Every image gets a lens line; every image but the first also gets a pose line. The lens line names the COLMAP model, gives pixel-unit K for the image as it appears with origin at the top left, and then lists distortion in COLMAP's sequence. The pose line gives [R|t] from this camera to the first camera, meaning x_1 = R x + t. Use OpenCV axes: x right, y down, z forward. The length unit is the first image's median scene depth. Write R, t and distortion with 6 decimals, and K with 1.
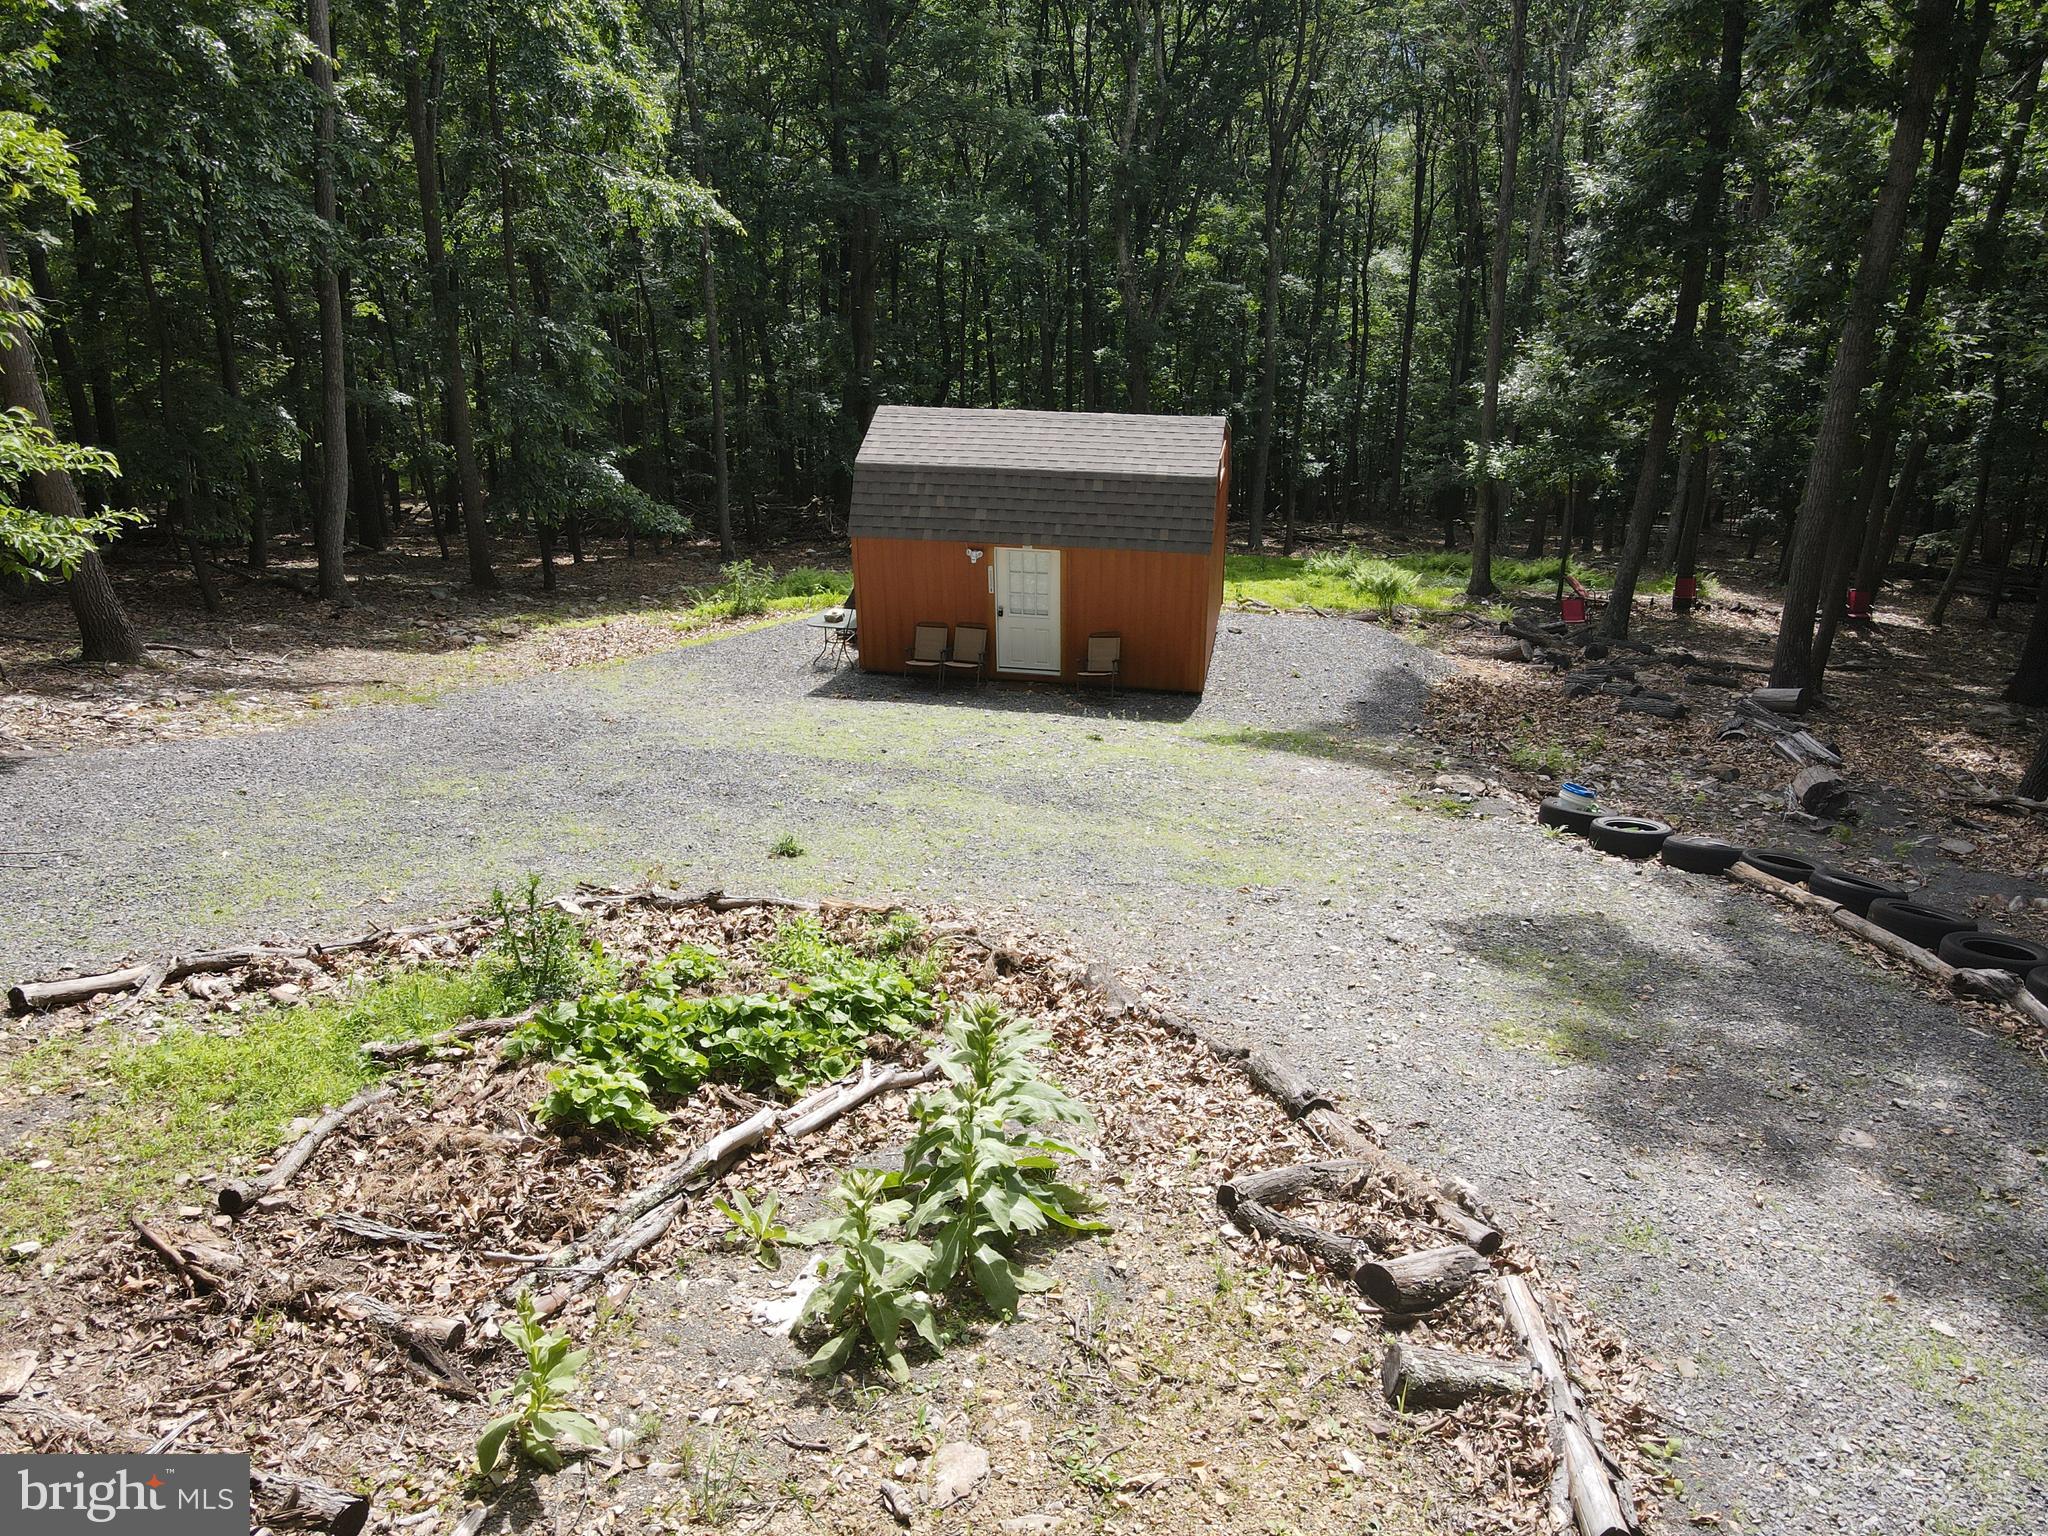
lens RADIAL K [[1506.6, 0, 1019.1], [0, 1506.6, 773.2], [0, 0, 1]] dist [-0.004301, 0.036482]
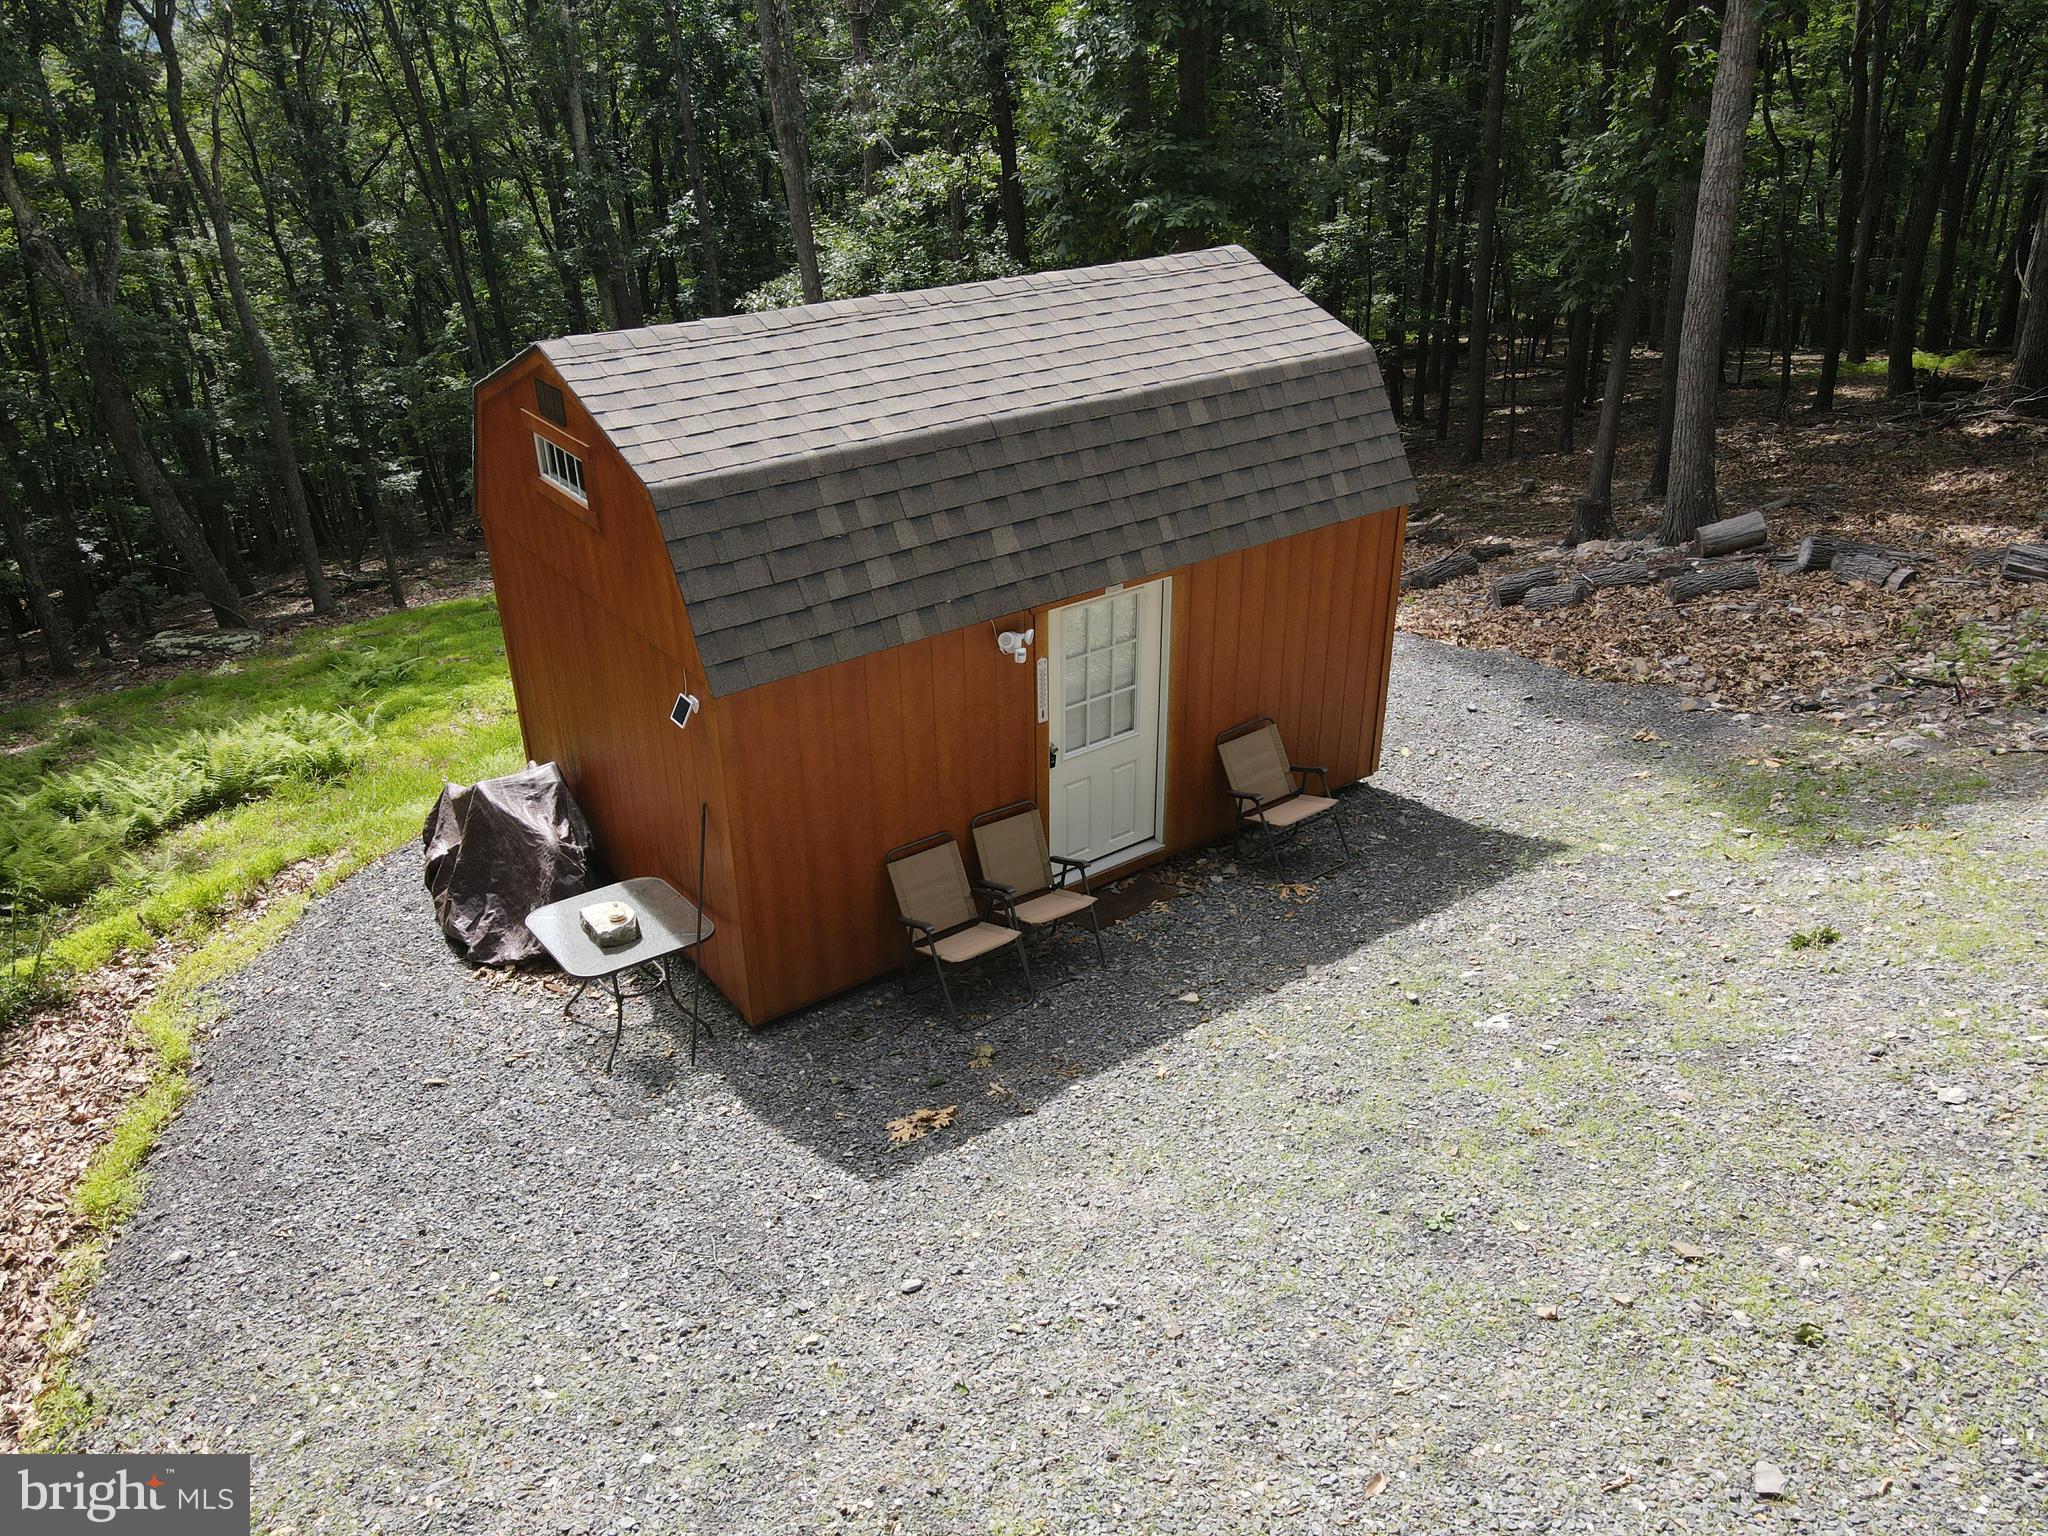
lens RADIAL K [[1506.6, 0, 1019.1], [0, 1506.6, 773.2], [0, 0, 1]] dist [-0.004301, 0.036482]
pose [[0.683661, -0.335352, 0.648187, -0.288707], [0.335294, 0.933216, 0.129173, -0.158025], [-0.648217, 0.129022, 0.750445, 0.678399]]
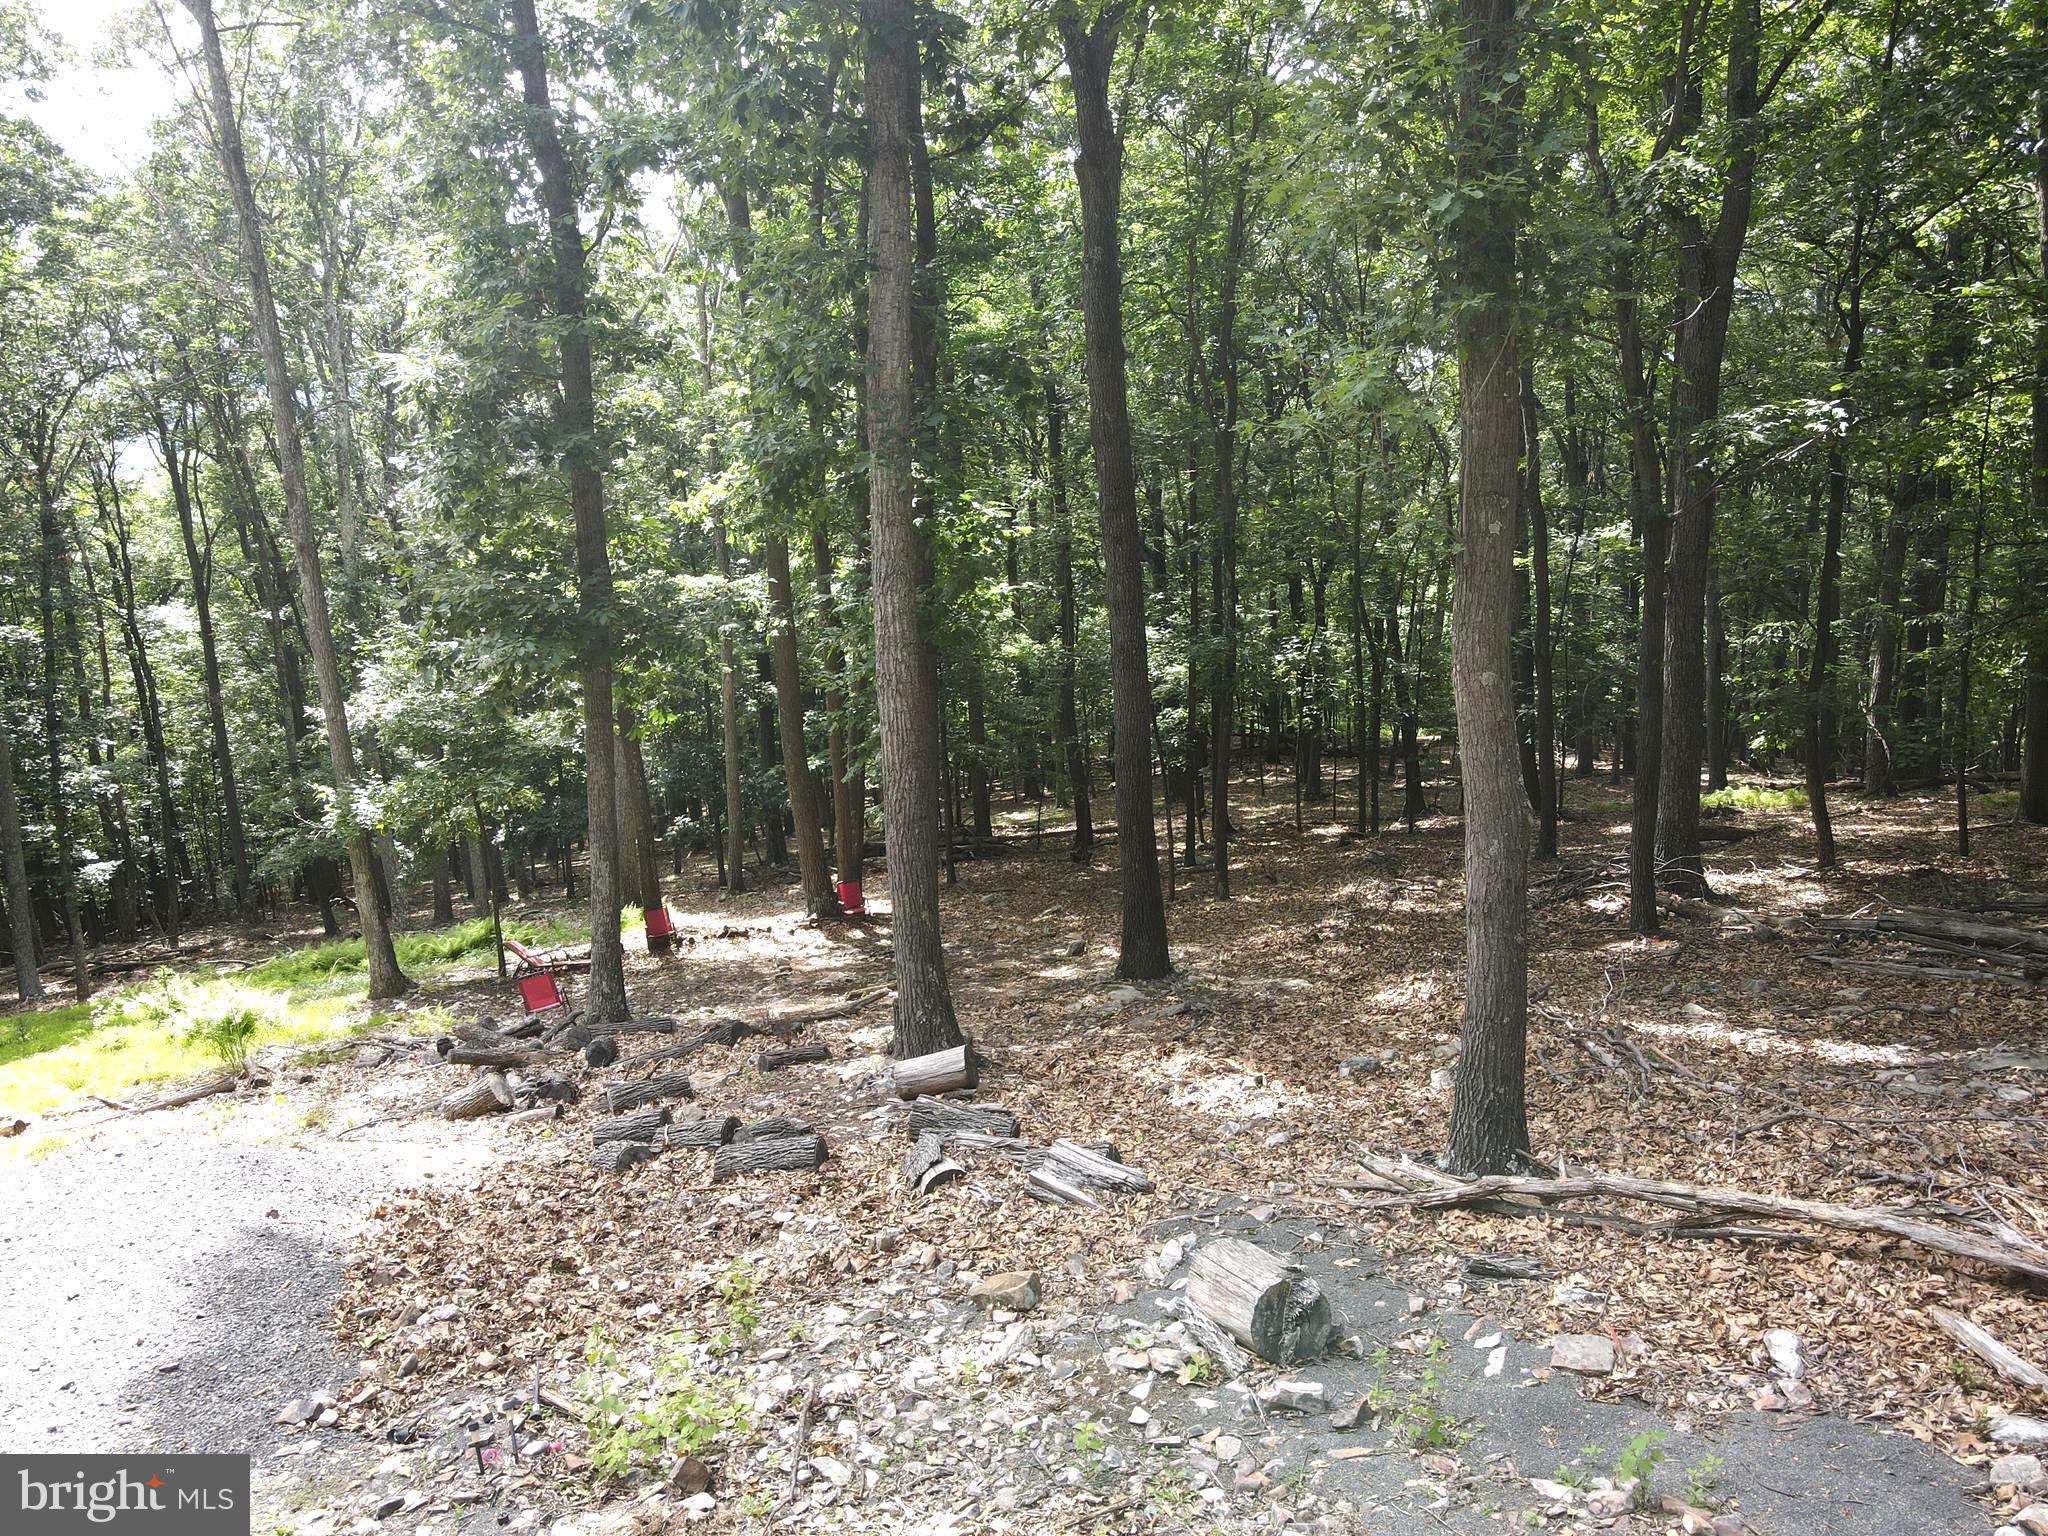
lens RADIAL K [[1506.6, 0, 1019.1], [0, 1506.6, 773.2], [0, 0, 1]] dist [-0.004301, 0.036482]
pose [[0.744018, -0.150249, 0.651047, 0.151441], [0.297032, 0.947189, -0.120855, -0.080514], [-0.598506, 0.283300, 0.749354, 0.492564]]
